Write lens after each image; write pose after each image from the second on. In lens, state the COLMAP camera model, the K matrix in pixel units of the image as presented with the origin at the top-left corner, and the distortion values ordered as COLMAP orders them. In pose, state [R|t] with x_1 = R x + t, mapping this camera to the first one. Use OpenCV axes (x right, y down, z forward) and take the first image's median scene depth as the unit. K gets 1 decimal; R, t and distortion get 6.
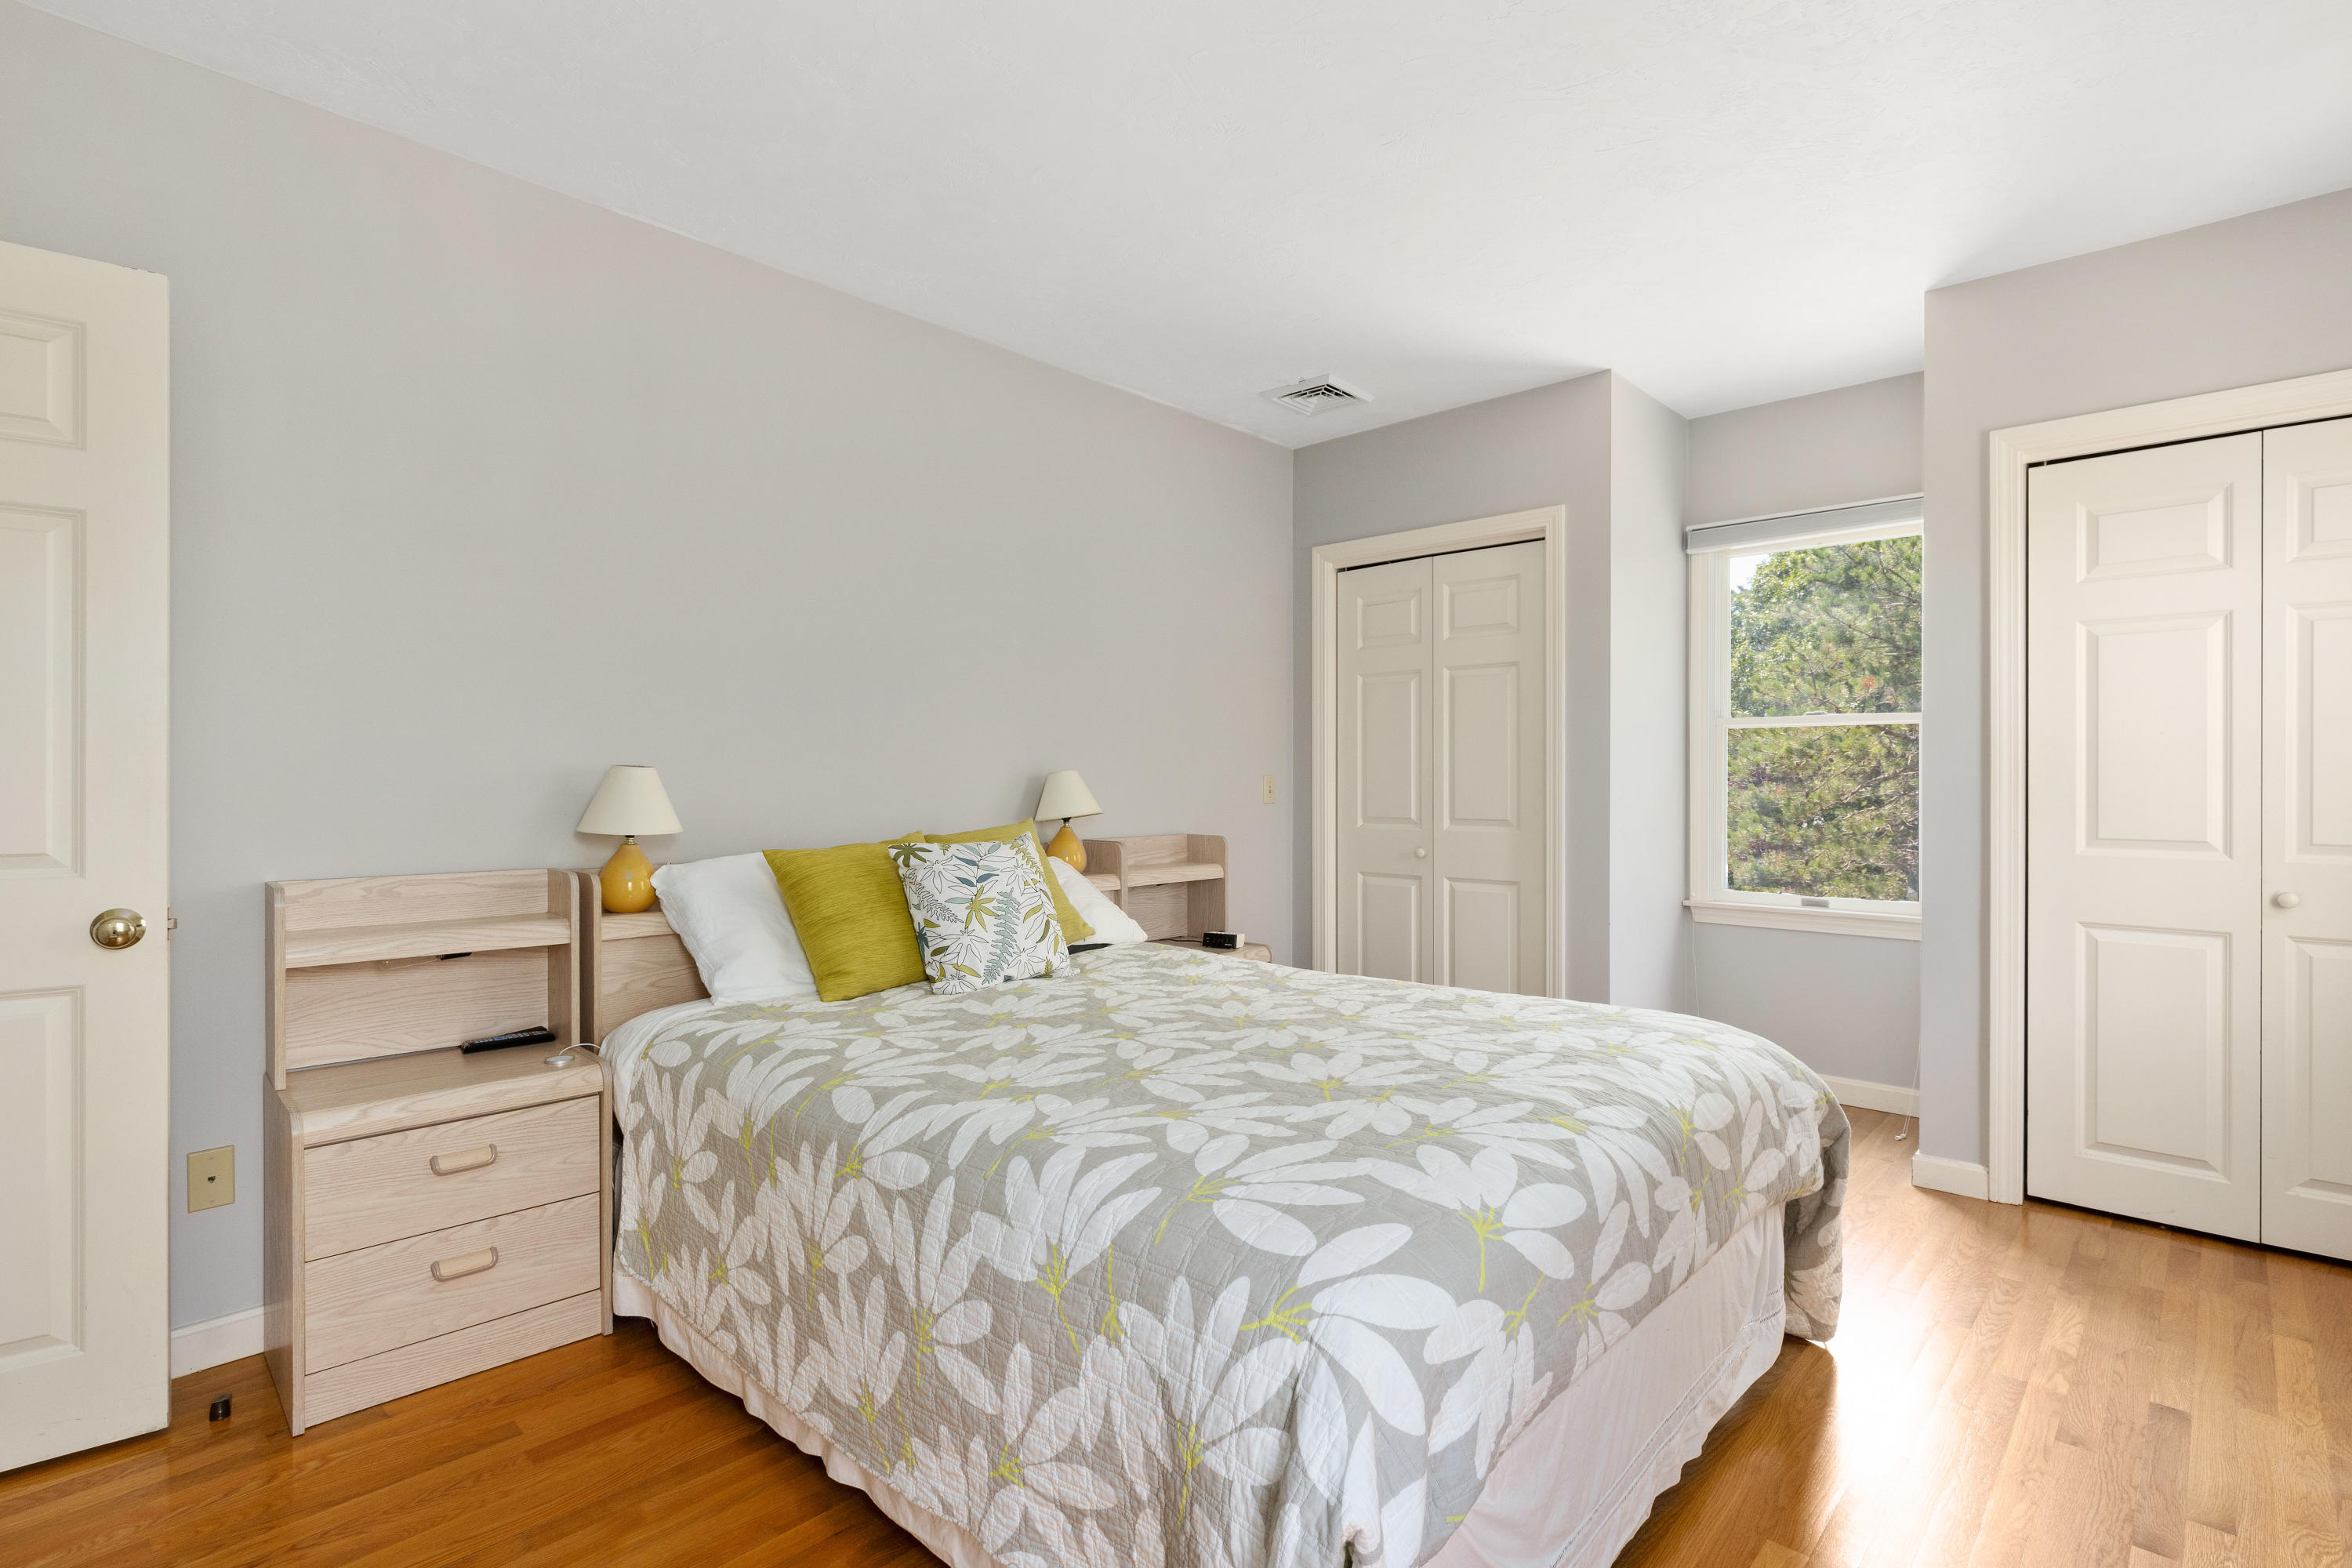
lens RADIAL K [[1127.2, 0, 1176.0], [0, 1127.2, 784.0], [0, 0, 1]] dist [0.001814, 0.000521]
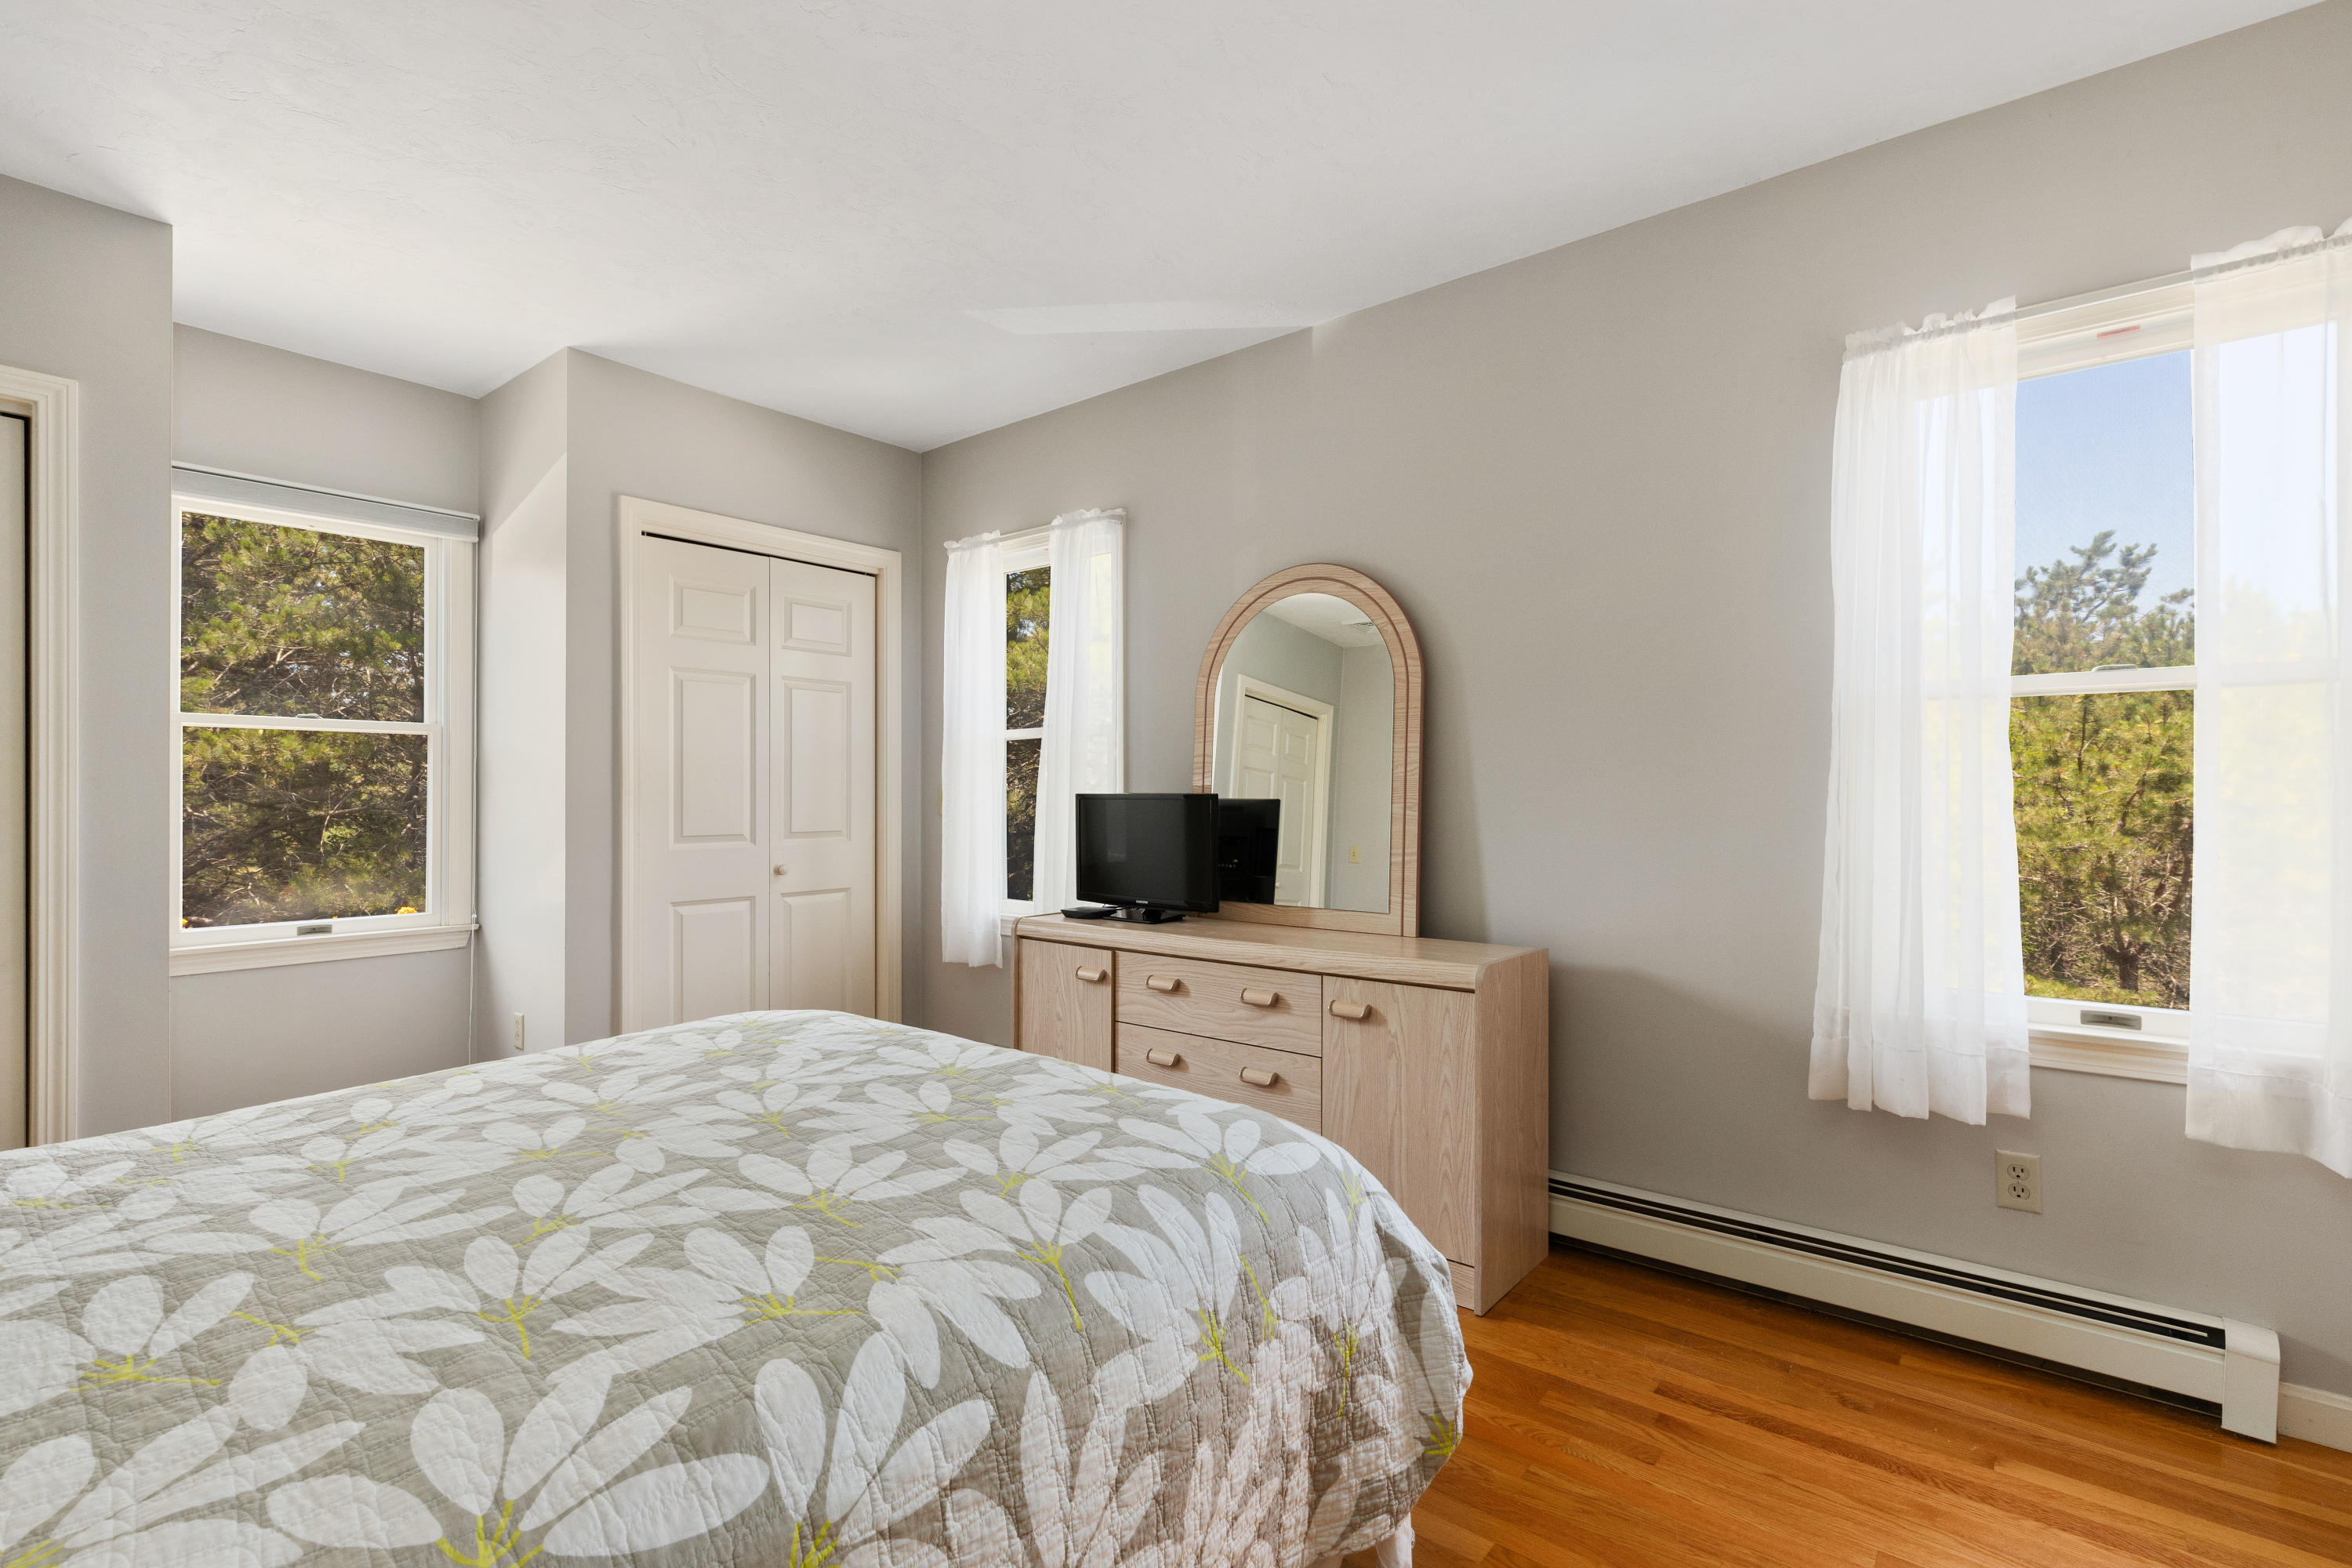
lens RADIAL K [[1104.0, 0, 1176.0], [0, 1104.0, 784.0], [0, 0, 1]] dist [-0.000472, 0.000010]
pose [[-0.091660, 0.005323, 0.995776, -0.795912], [0.005658, 0.999972, -0.004825, -0.002562], [-0.995774, 0.005192, -0.091688, 0.891349]]
